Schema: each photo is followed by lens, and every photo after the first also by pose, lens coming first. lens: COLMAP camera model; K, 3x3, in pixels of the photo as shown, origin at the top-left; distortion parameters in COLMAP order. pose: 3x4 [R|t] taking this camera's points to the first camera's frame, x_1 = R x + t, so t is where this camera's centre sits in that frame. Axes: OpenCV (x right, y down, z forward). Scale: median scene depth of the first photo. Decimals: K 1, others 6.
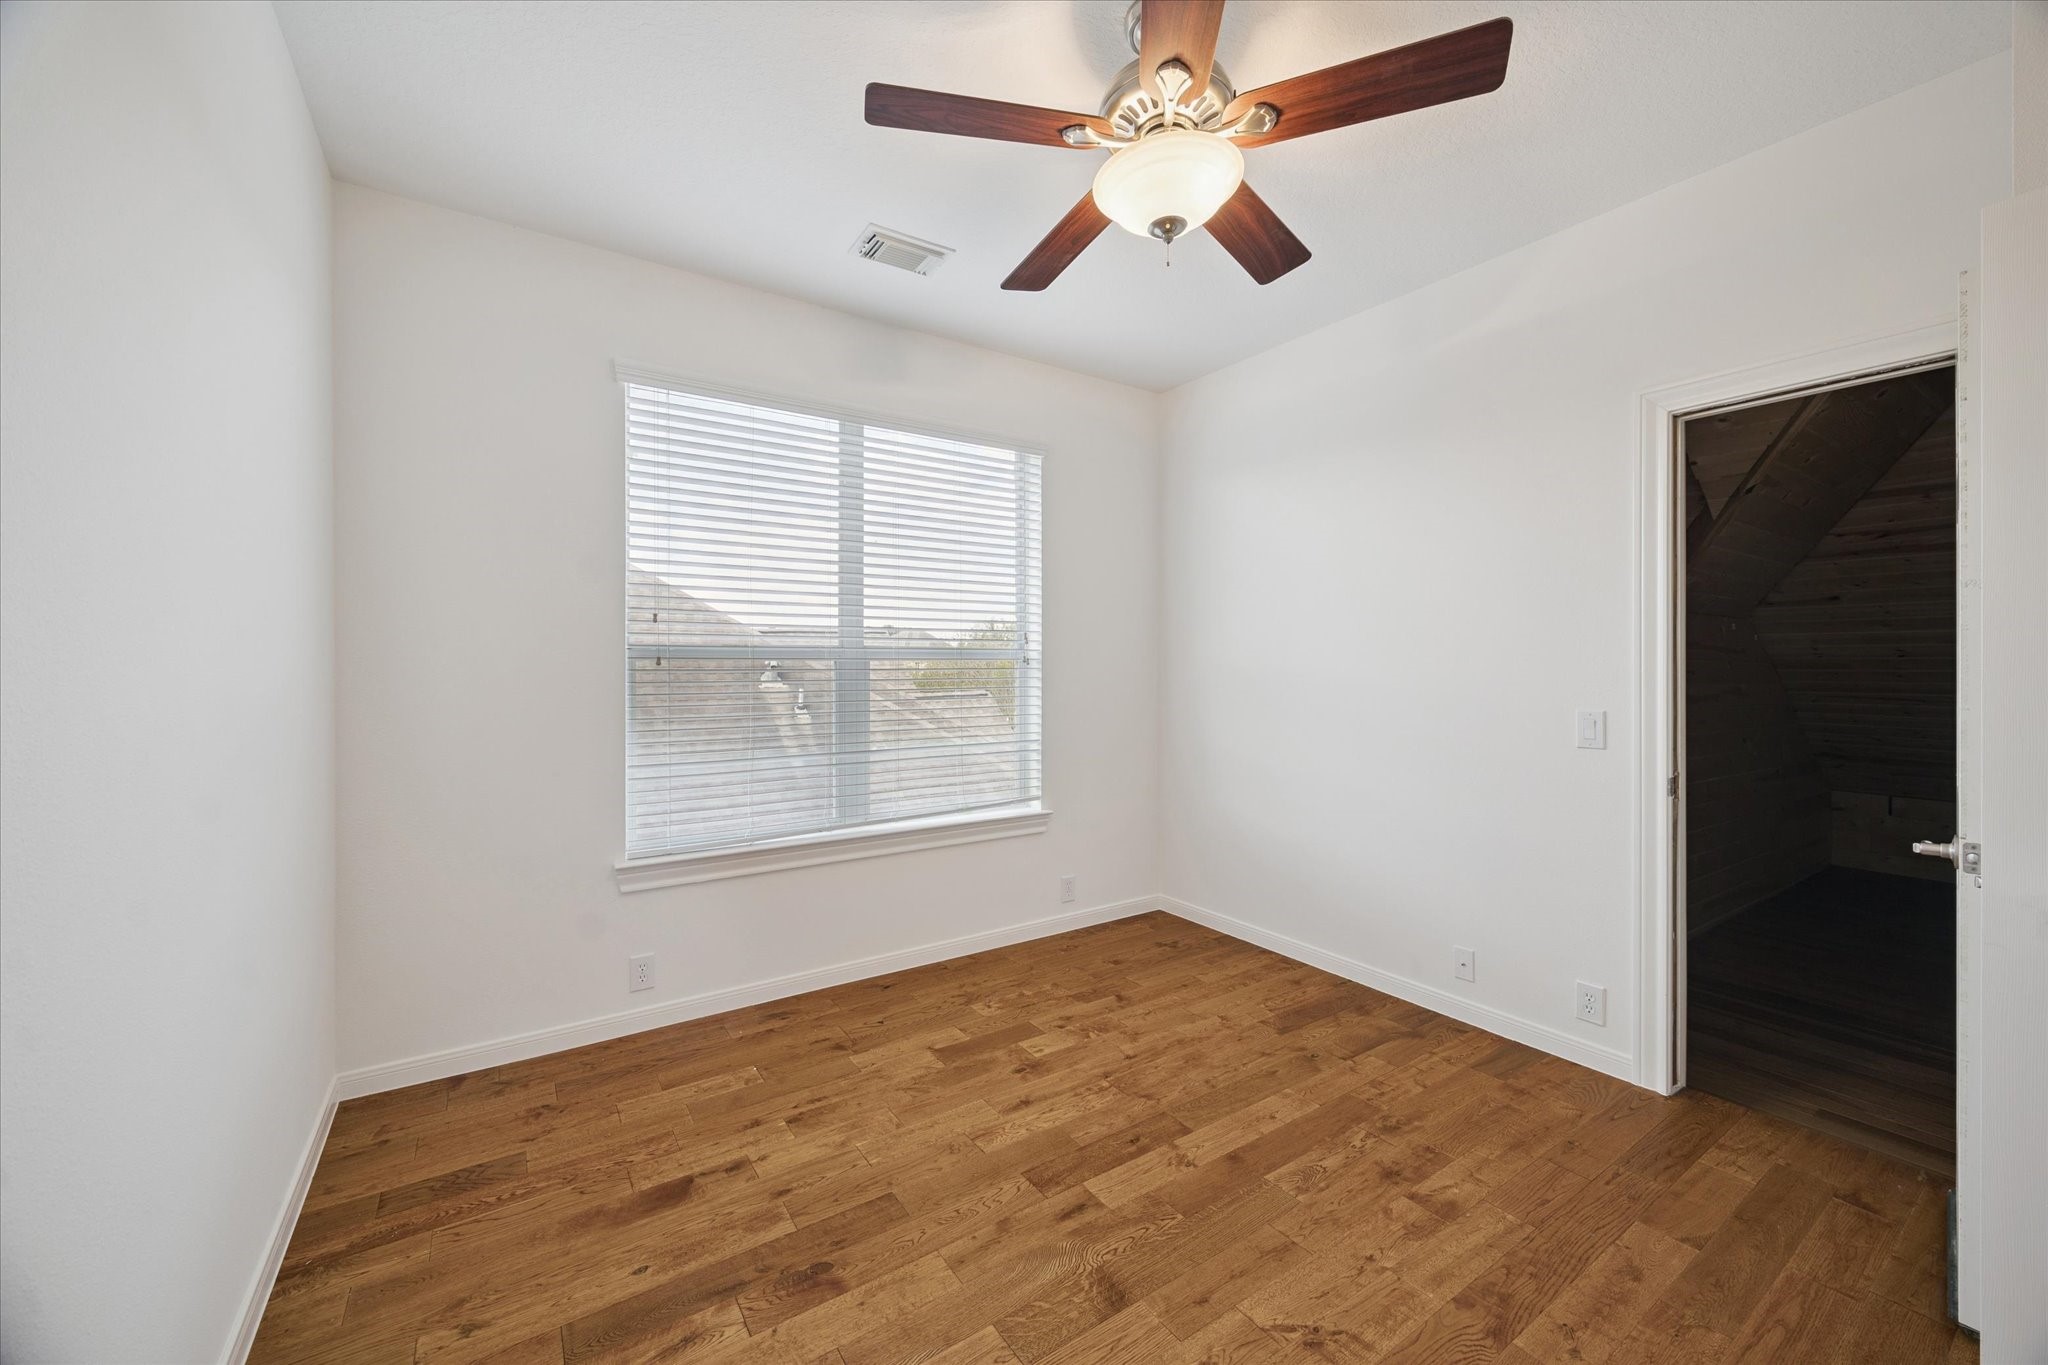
lens RADIAL K [[807.5, 0, 1024.2], [0, 807.5, 677.2], [0, 0, 1]] dist [-0.000834, -0.000005]
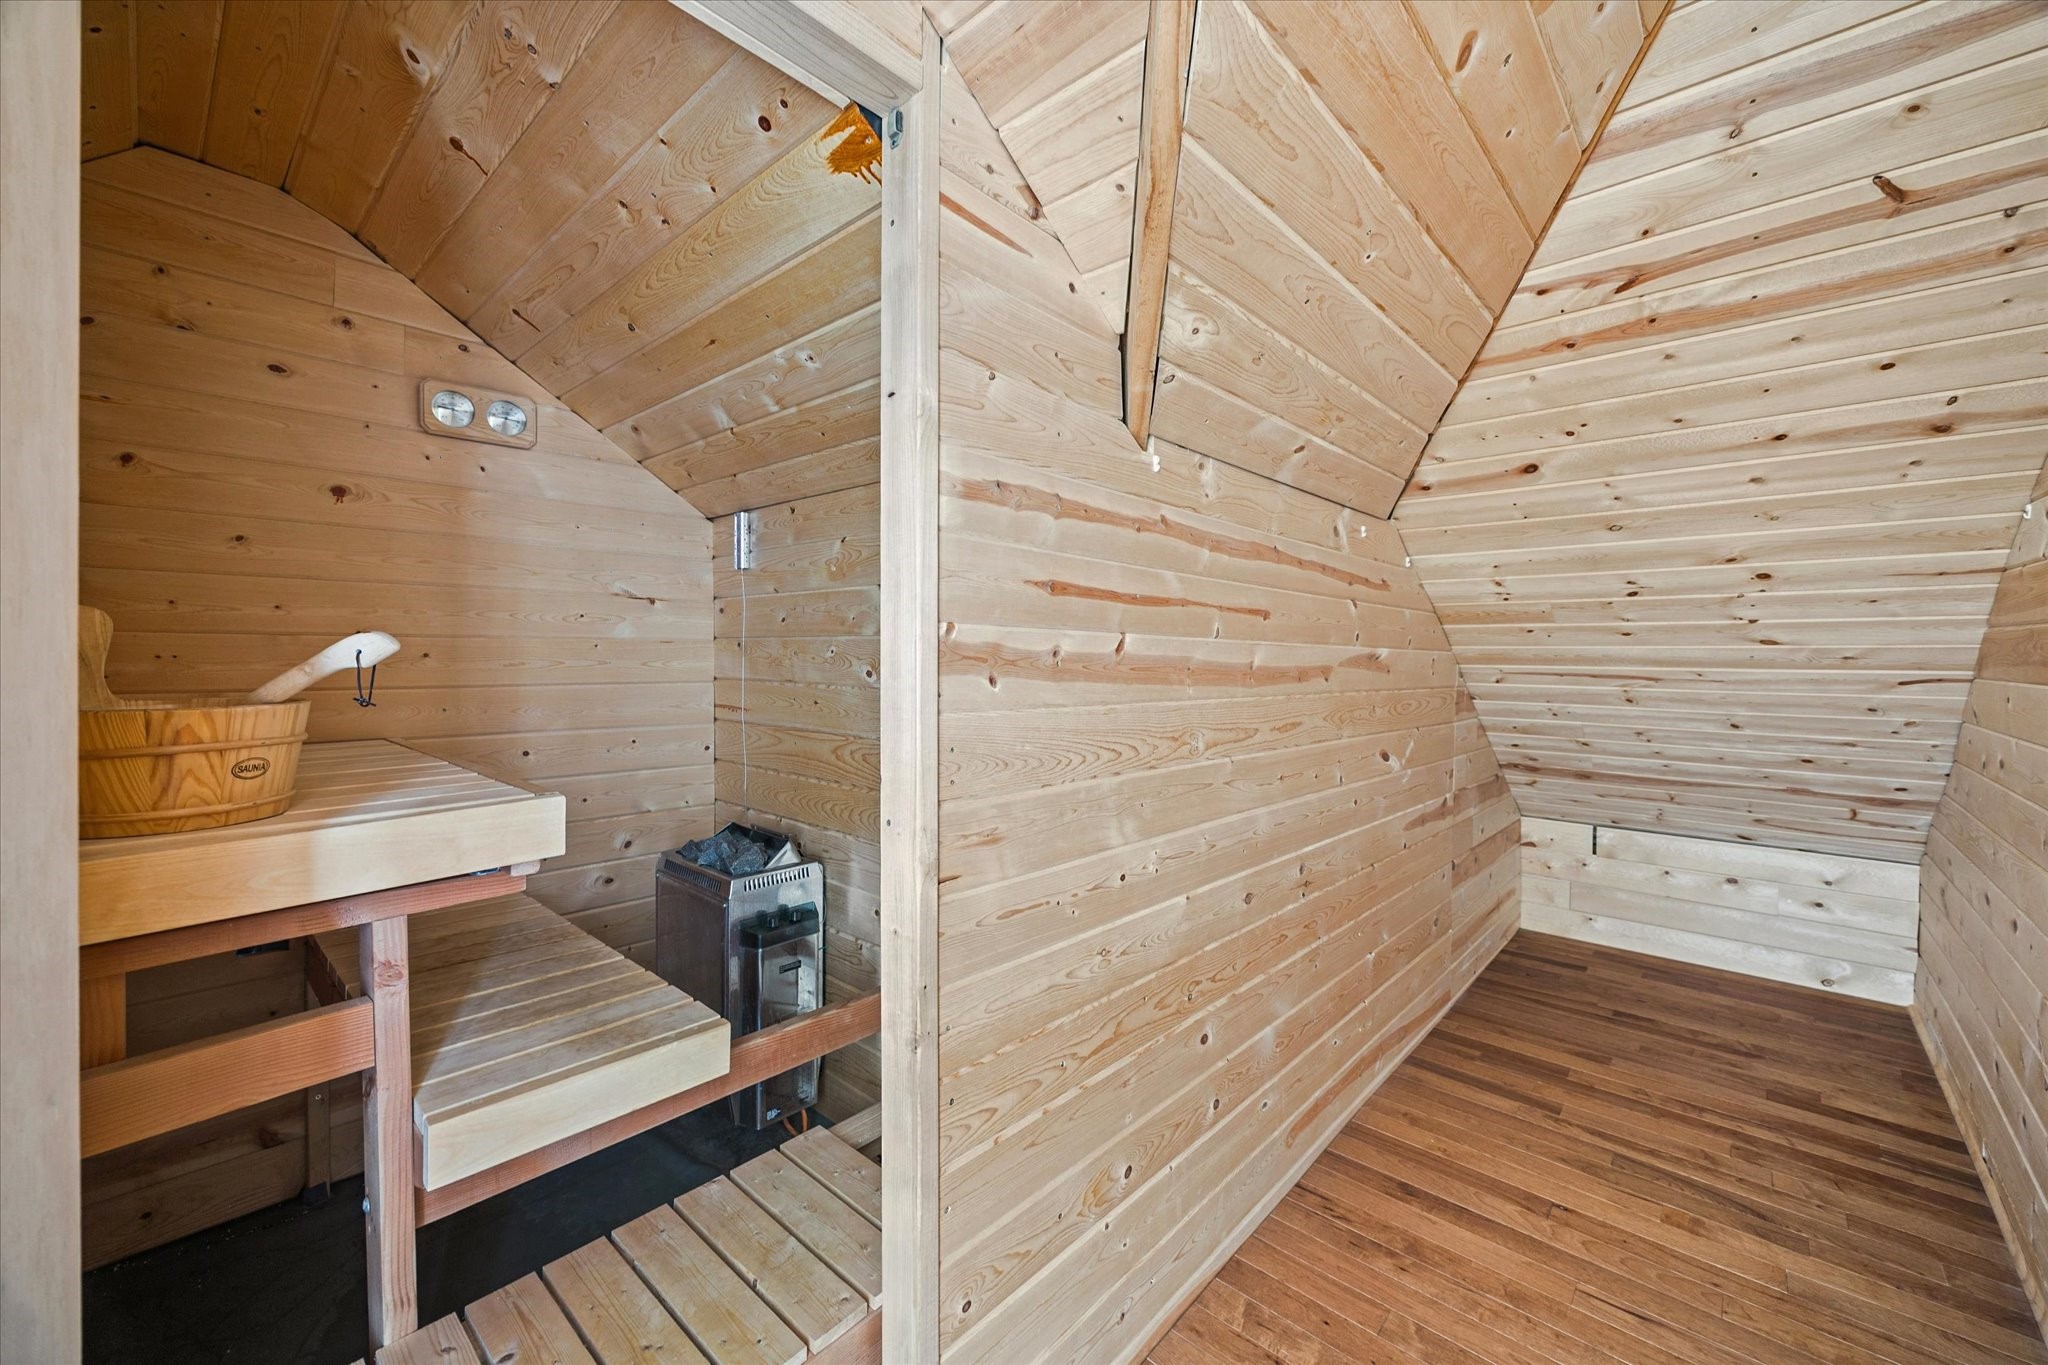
lens RADIAL K [[807.5, 0, 1026.9], [0, 807.5, 674.3], [0, 0, 1]] dist [-0.000834, -0.000005]
pose [[0.972233, -0.000305, 0.234013, 0.558121], [-0.001943, 0.999954, 0.009378, 0.022015], [-0.234005, -0.009573, 0.972188, 0.559088]]
